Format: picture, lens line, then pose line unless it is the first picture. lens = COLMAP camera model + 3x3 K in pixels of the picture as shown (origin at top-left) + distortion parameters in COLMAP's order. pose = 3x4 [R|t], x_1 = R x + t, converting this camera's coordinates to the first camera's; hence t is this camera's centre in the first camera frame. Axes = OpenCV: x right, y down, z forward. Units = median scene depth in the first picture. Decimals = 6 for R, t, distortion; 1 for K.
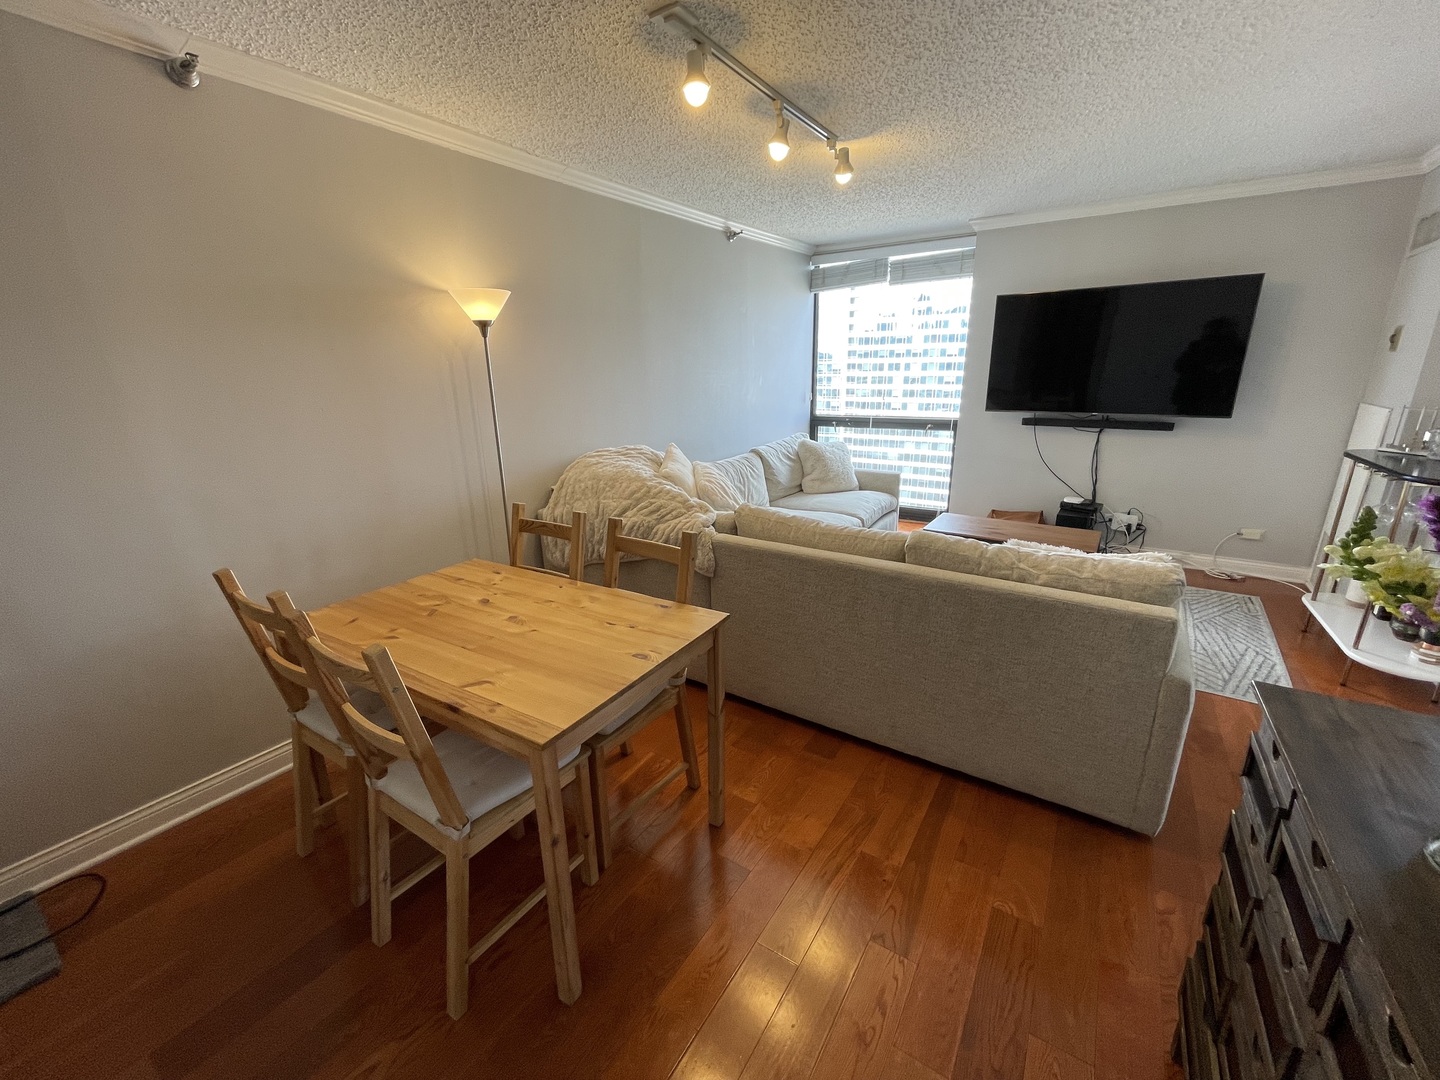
lens RADIAL K [[590.9, 0, 718.6], [0, 590.9, 542.8], [0, 0, 1]] dist [-0.002309, 0.000661]
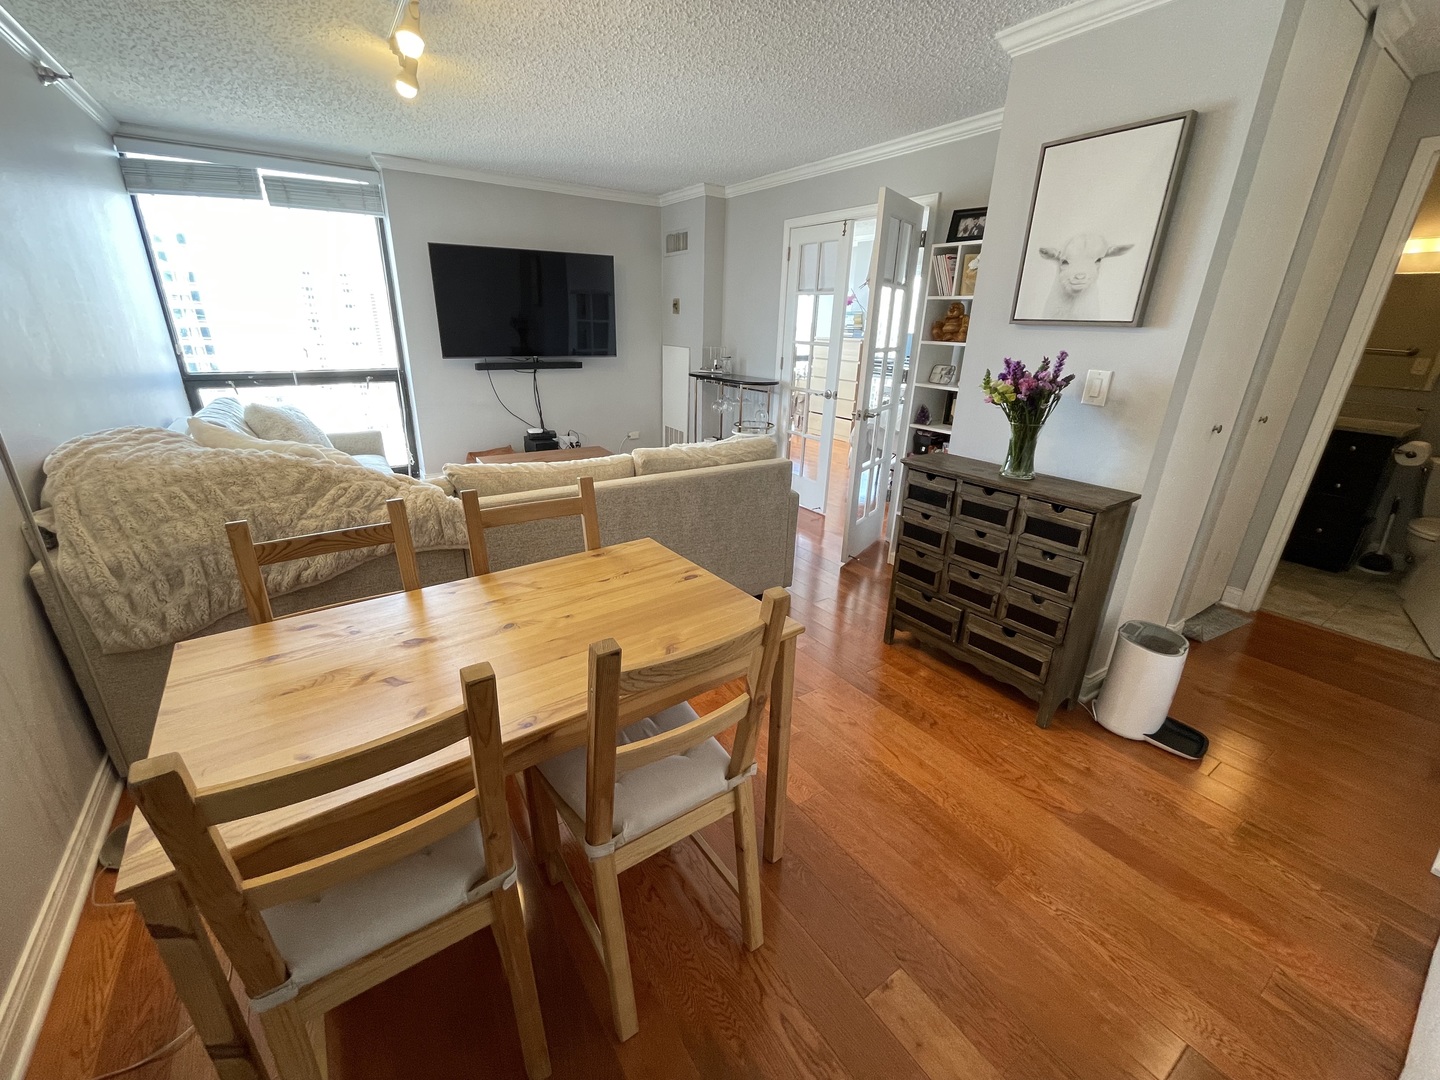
lens RADIAL K [[590.9, 0, 718.6], [0, 590.9, 542.8], [0, 0, 1]] dist [-0.002309, 0.000661]
pose [[0.380507, -0.300030, 0.874755, -0.384409], [0.236038, 0.946087, 0.221822, -0.035836], [-0.894148, 0.122071, 0.430811, 0.175816]]
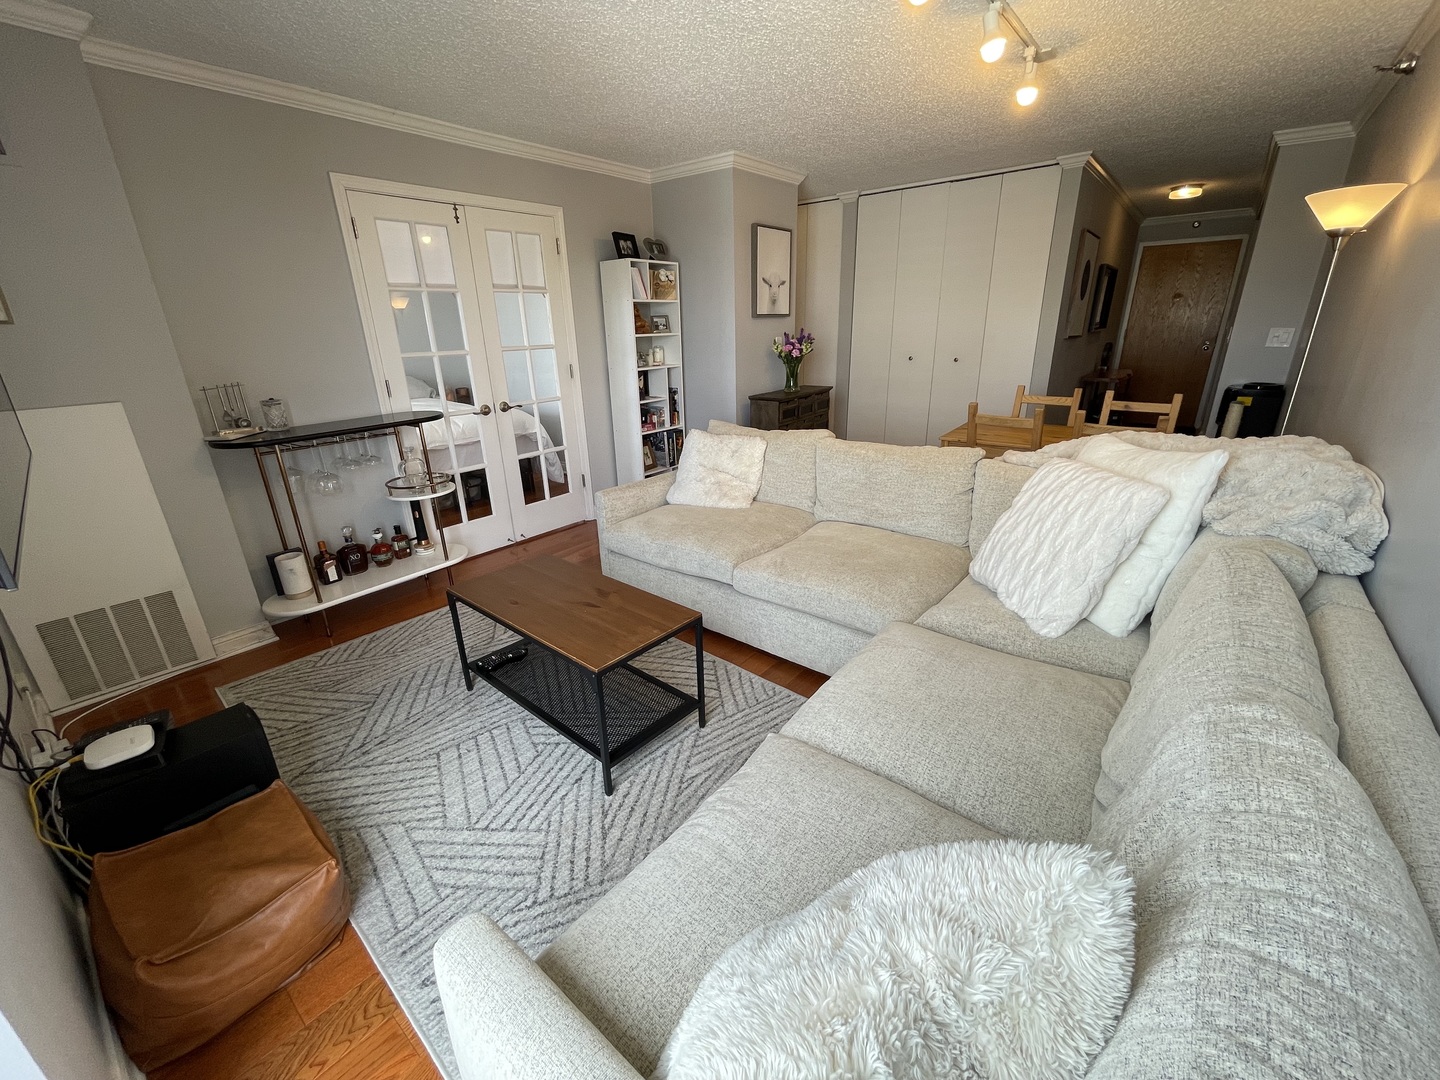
lens RADIAL K [[590.9, 0, 718.6], [0, 590.9, 542.8], [0, 0, 1]] dist [-0.002309, 0.000661]
pose [[-0.993627, 0.001925, 0.112700, 0.230689], [0.069951, 0.794550, 0.603155, -0.357462], [-0.088385, 0.607195, -0.789621, 1.205701]]
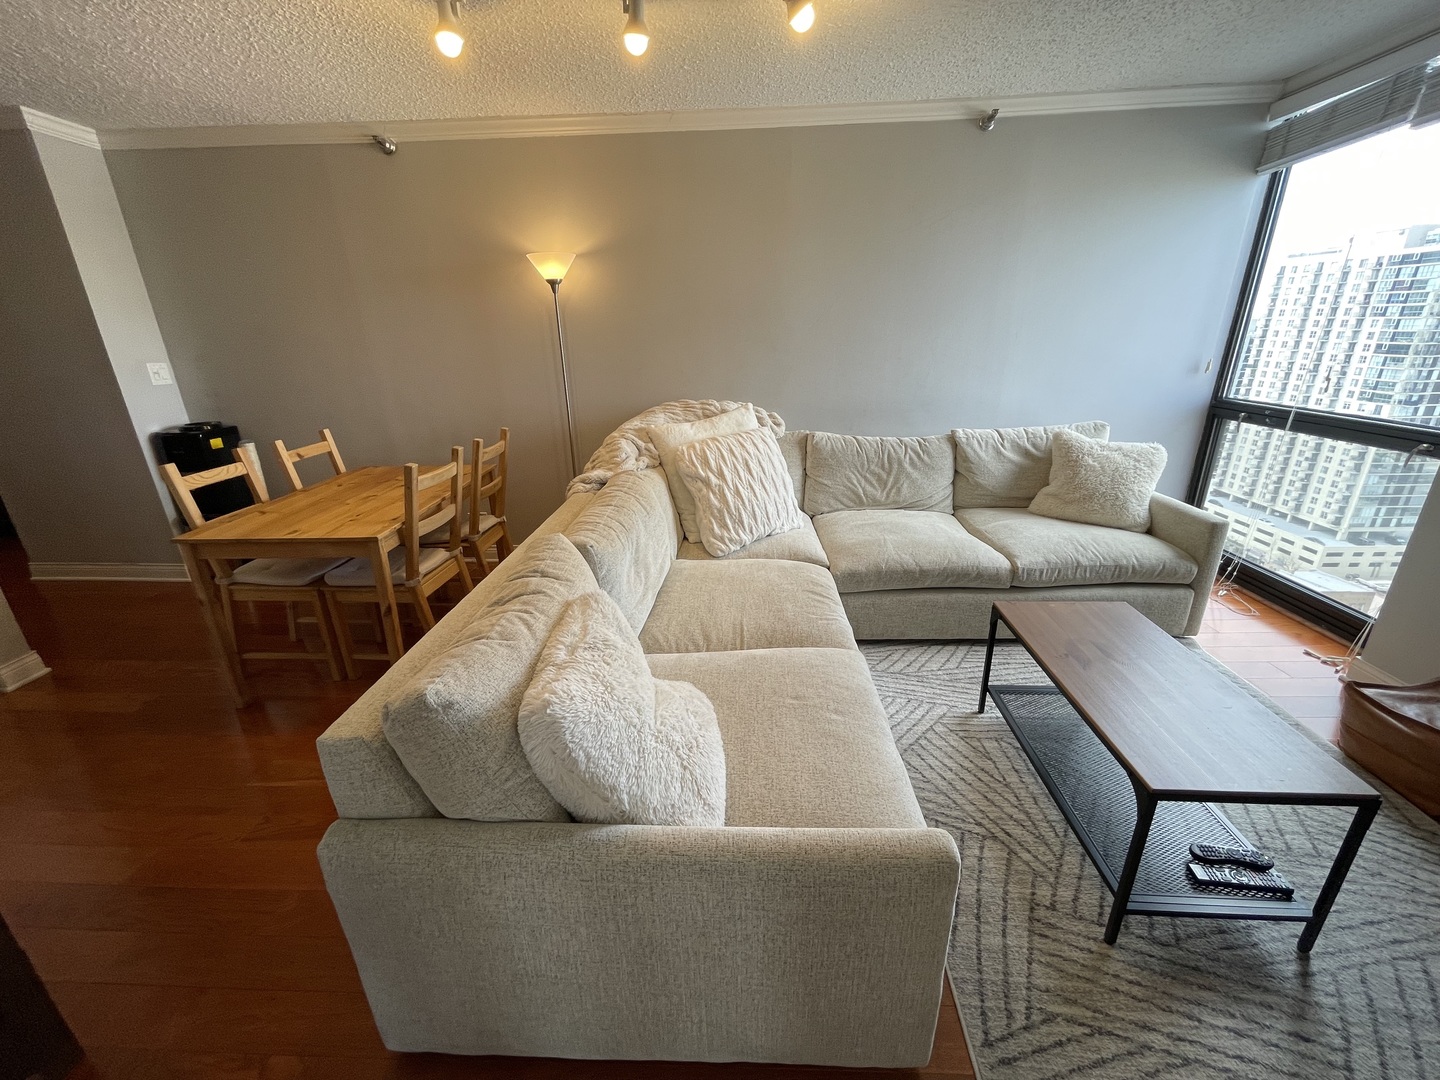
lens RADIAL K [[590.9, 0, 718.6], [0, 590.9, 542.8], [0, 0, 1]] dist [-0.002309, 0.000661]
pose [[0.514528, 0.311293, -0.798973, 0.563355], [-0.236505, 0.947152, 0.216720, -0.122876], [0.824213, 0.077452, 0.560959, 0.383628]]
